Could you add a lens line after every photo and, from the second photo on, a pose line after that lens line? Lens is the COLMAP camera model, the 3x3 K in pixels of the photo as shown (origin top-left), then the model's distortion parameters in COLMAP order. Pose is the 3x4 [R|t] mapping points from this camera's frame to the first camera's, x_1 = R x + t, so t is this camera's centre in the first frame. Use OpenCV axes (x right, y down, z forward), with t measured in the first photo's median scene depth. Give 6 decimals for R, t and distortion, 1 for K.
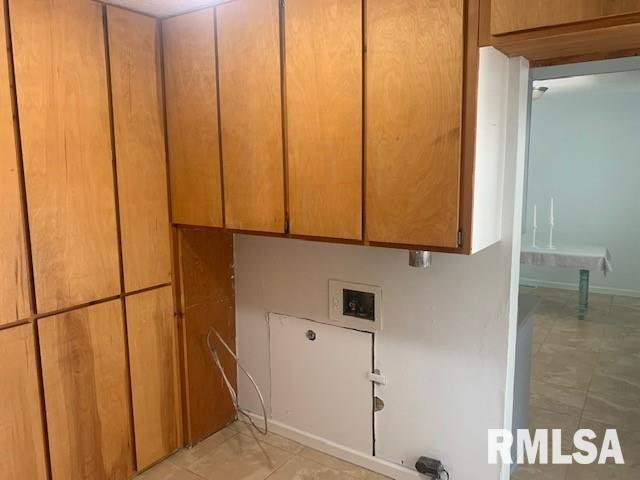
lens RADIAL K [[509.9, 0, 319.8], [0, 509.9, 236.5], [0, 0, 1]] dist [0.081852, -0.093933]
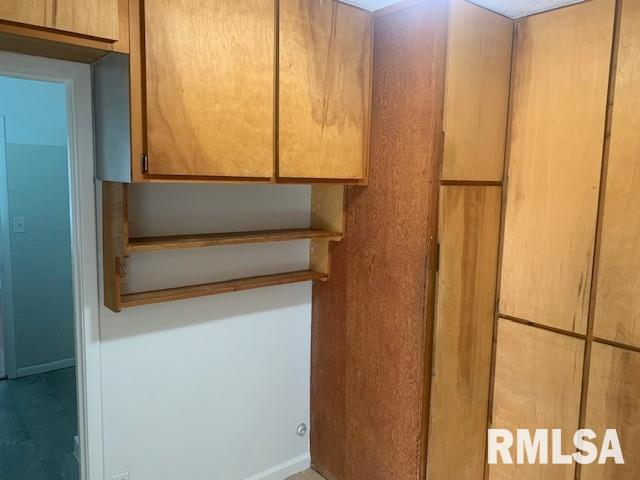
lens RADIAL K [[509.9, 0, 319.9], [0, 509.9, 241.3], [0, 0, 1]] dist [0.081852, -0.093933]
pose [[-0.358492, 0.124441, -0.925201, 0.504232], [-0.148829, 0.970781, 0.188239, -0.125248], [0.921593, 0.205179, -0.329497, 0.788390]]
